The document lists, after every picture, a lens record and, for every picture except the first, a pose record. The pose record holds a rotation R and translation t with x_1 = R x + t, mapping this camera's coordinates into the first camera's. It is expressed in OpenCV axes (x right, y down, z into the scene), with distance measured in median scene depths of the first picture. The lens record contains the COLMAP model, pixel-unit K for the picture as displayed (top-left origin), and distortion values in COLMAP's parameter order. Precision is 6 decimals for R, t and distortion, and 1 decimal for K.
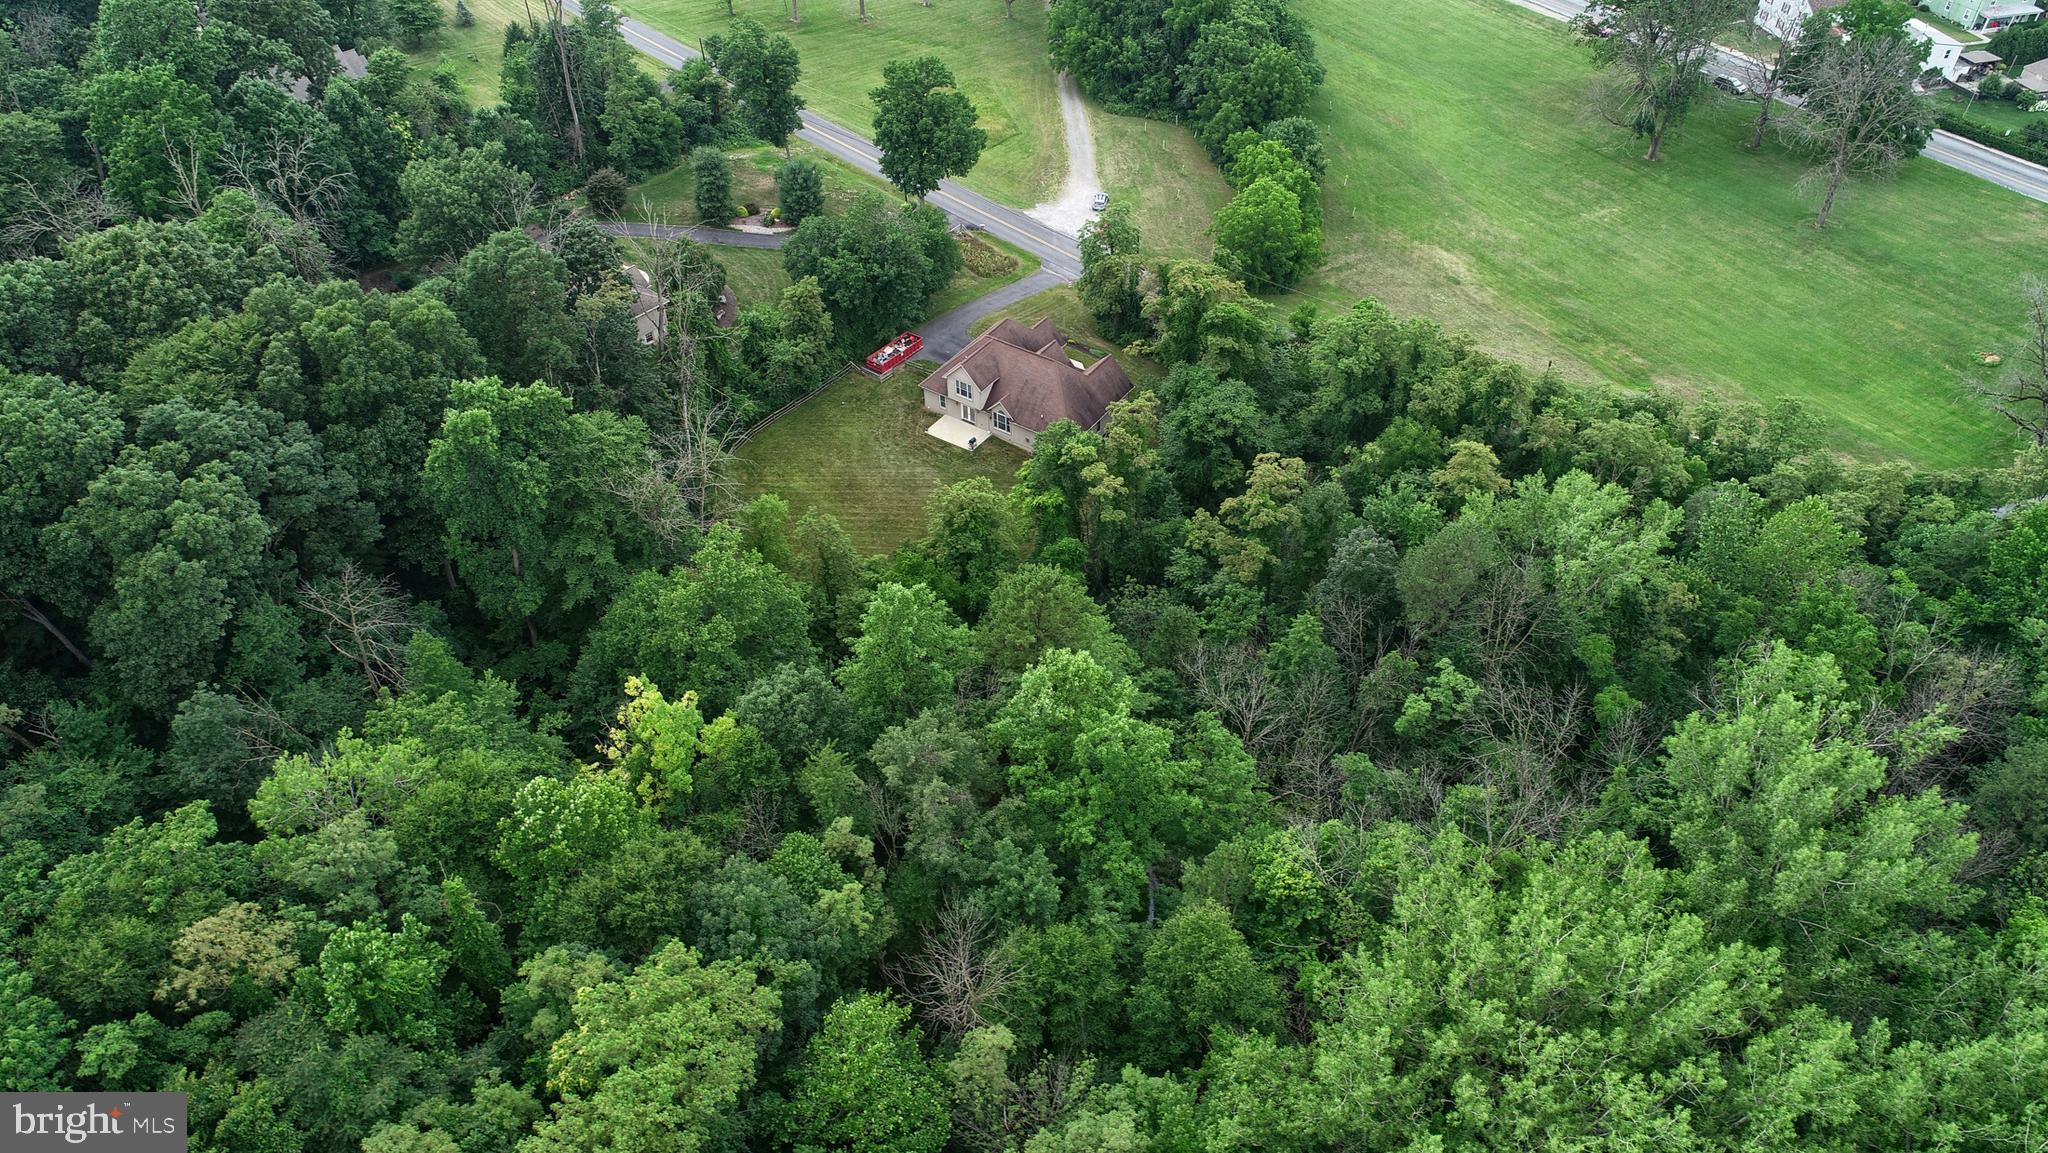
lens RADIAL K [[1393.6, 0, 1021.0], [0, 1393.6, 574.1], [0, 0, 1]] dist [-0.003240, -0.000533]
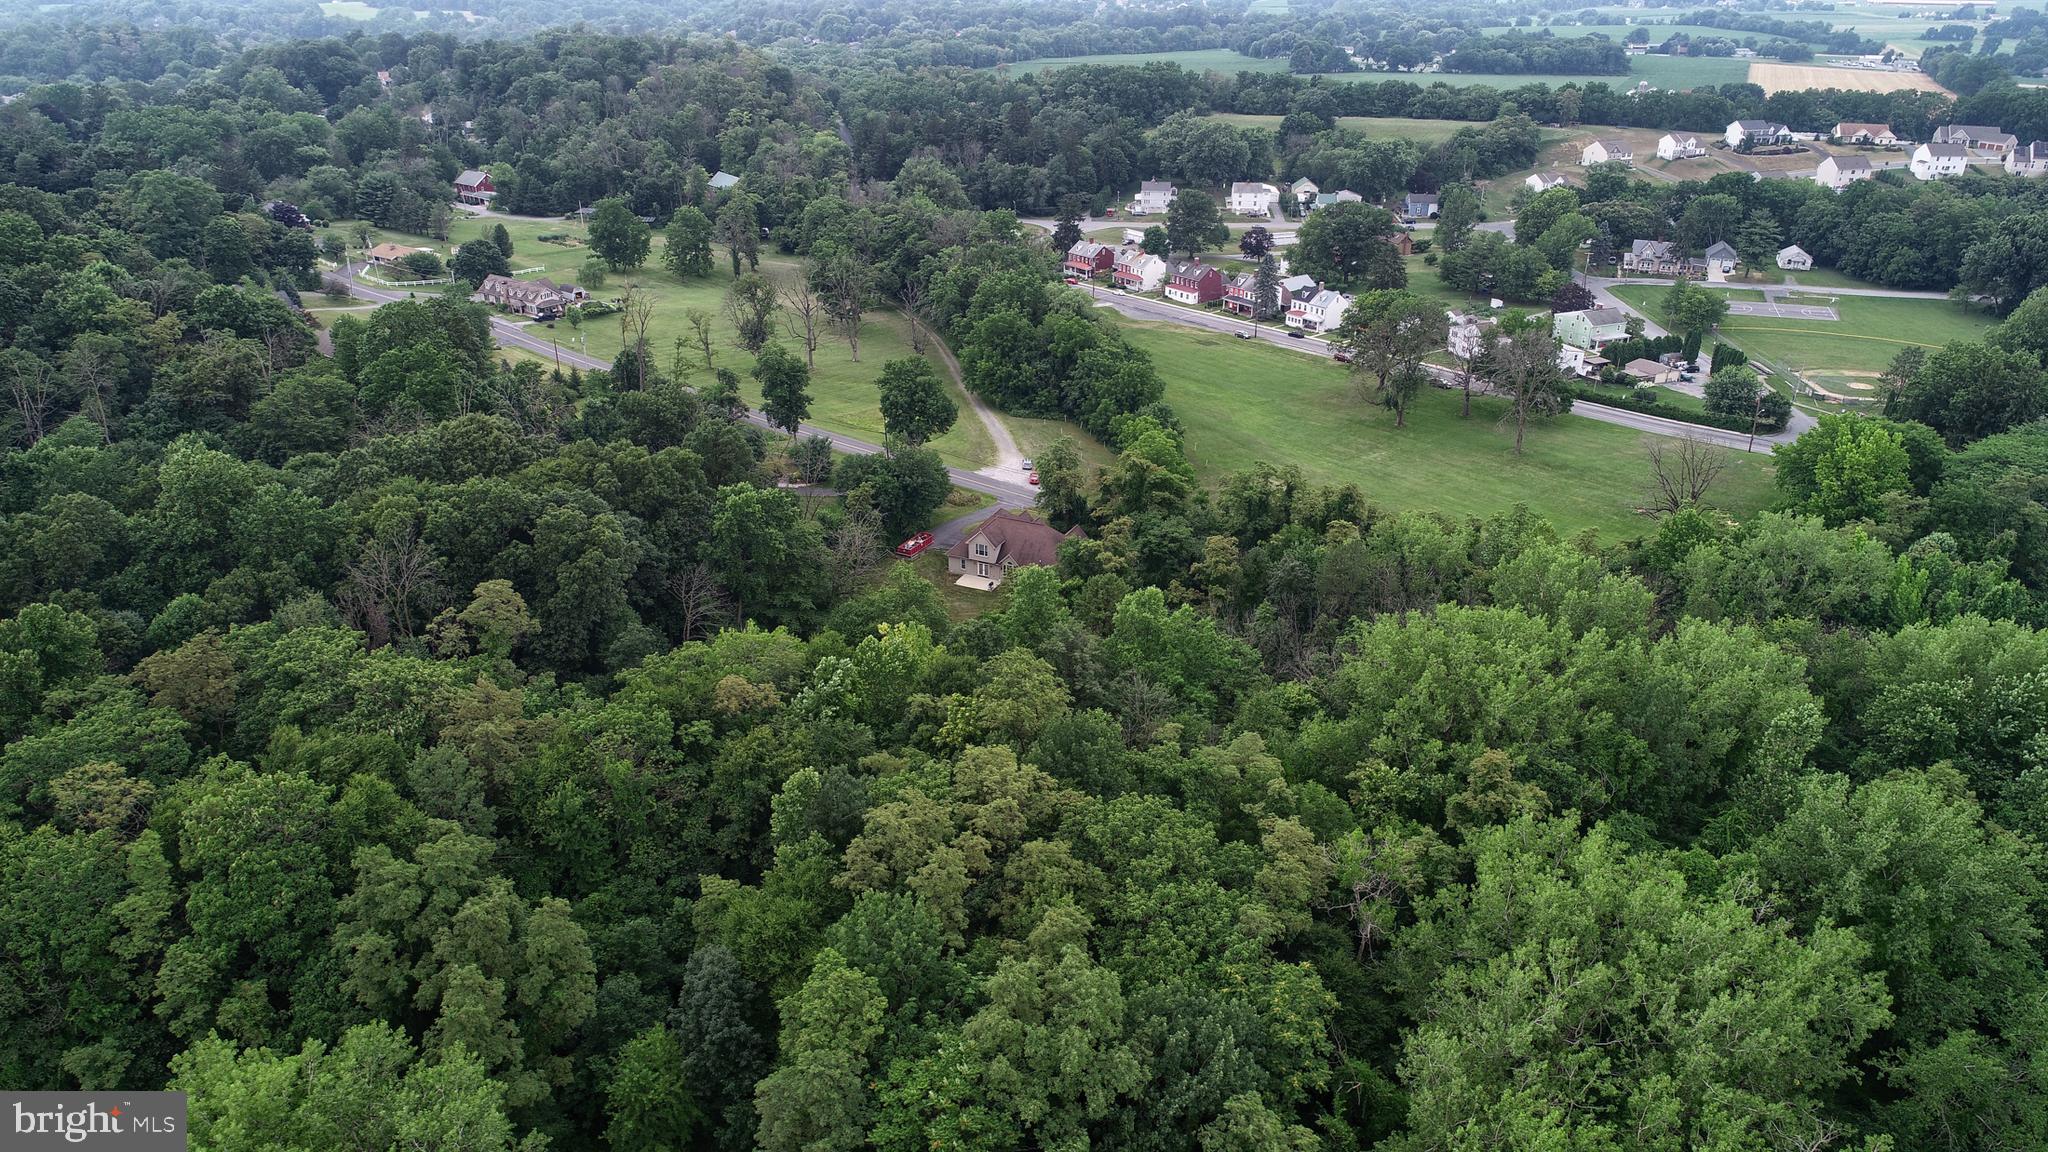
lens RADIAL K [[1393.6, 0, 1028.1], [0, 1393.6, 573.8], [0, 0, 1]] dist [-0.003240, -0.000533]
pose [[0.984404, -0.057907, 0.166118, -0.181612], [0.105542, 0.949862, -0.294318, 0.245781], [-0.140746, 0.307260, 0.941160, -0.263185]]
